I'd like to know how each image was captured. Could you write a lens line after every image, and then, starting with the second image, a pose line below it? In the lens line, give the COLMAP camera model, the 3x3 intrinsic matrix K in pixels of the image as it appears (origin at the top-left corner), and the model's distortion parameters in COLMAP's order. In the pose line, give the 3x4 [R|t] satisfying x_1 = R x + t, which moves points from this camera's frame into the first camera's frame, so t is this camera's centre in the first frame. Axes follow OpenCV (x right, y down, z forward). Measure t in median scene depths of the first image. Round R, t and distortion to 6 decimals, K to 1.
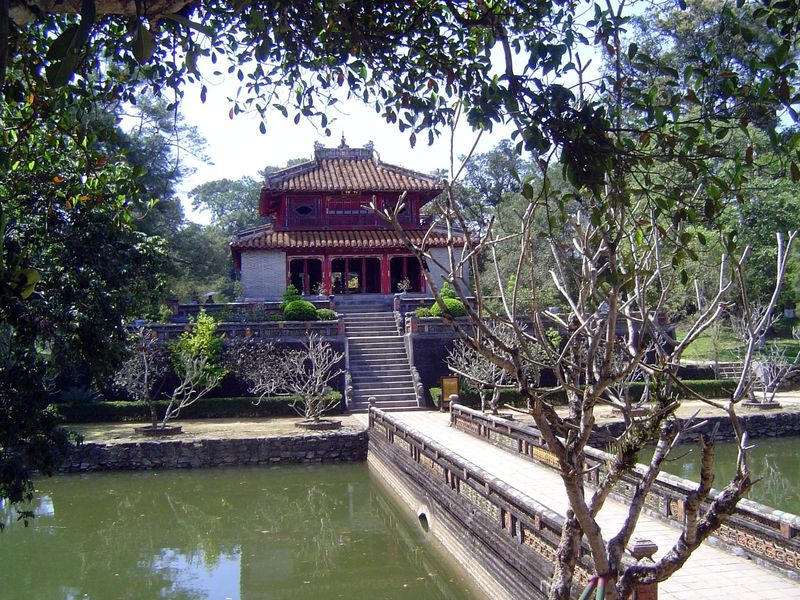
lens RADIAL K [[910.6, 0, 399.7], [0, 910.6, 300.6], [0, 0, 1]] dist [-0.035769, 0.000000]
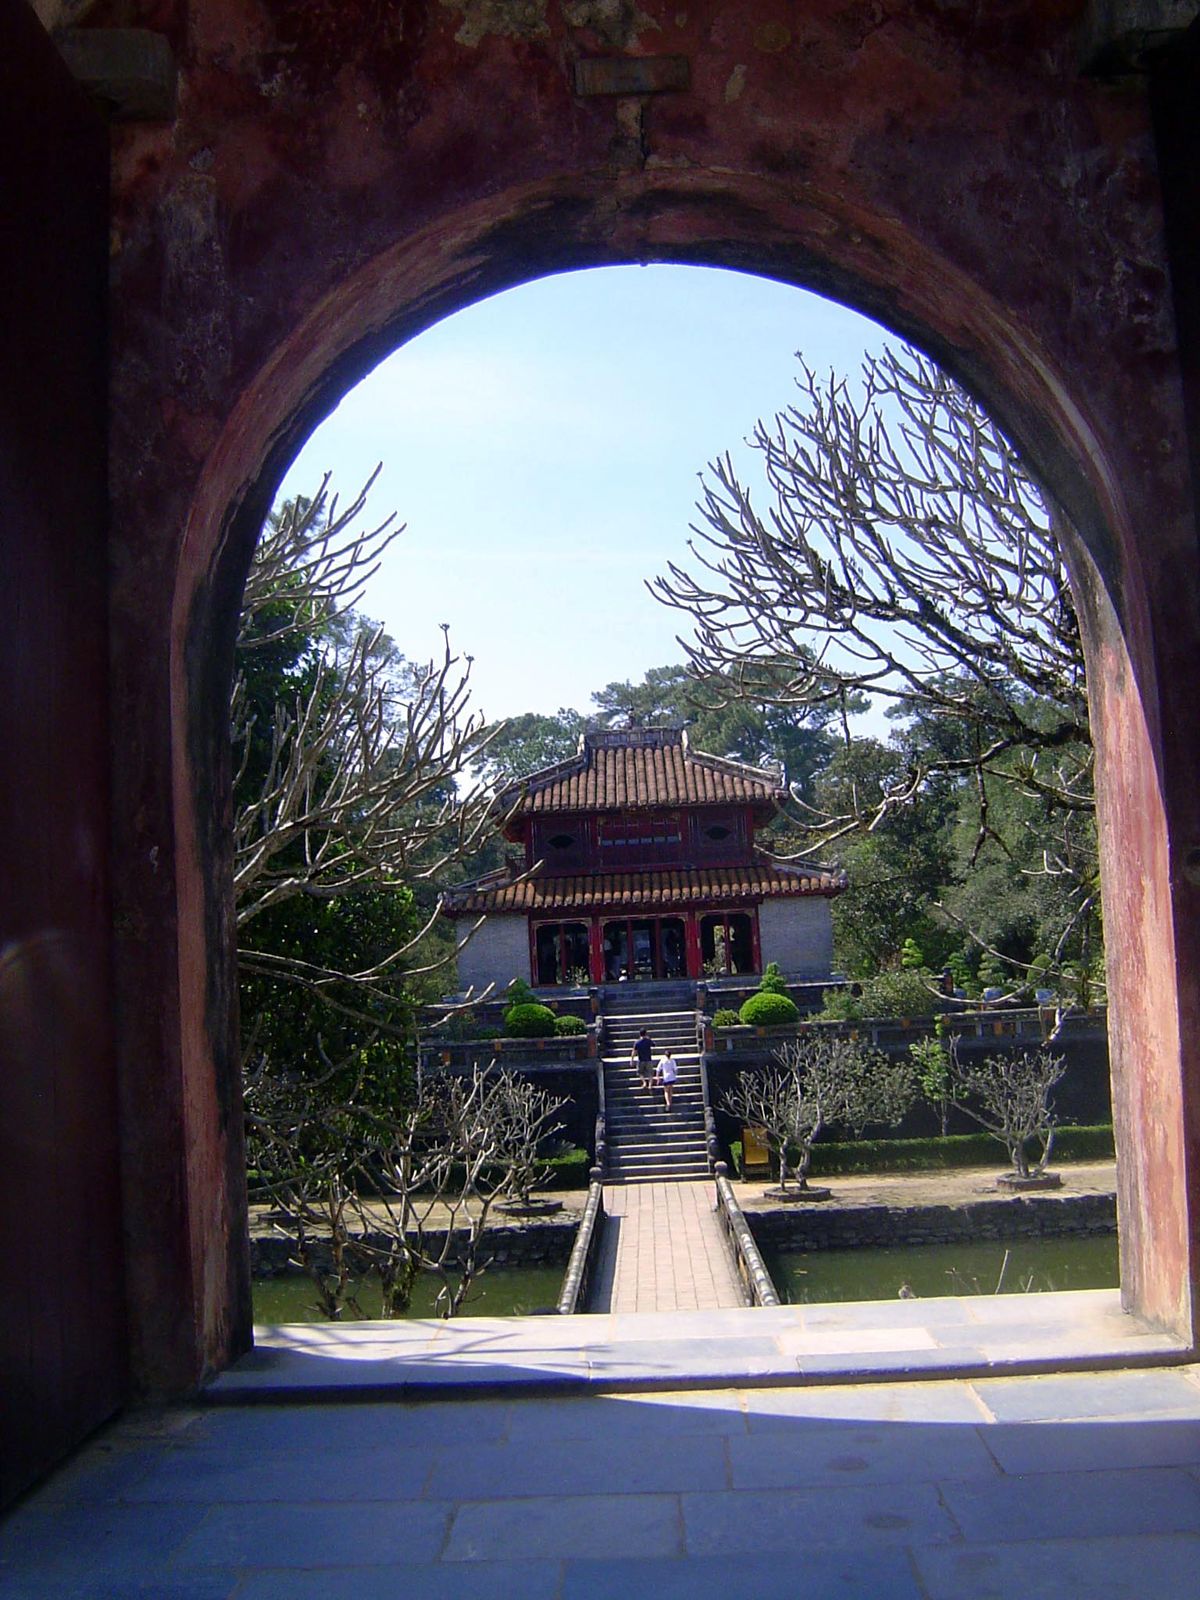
lens RADIAL K [[1821.2, 0, 600.3], [0, 1821.2, 799.0], [0, 0, 1]] dist [-0.035769, 0.000000]
pose [[0.984557, -0.044240, -0.169382, 0.135150], [0.033031, 0.997109, -0.068430, -0.045682], [0.171920, 0.061778, 0.983172, -0.208026]]
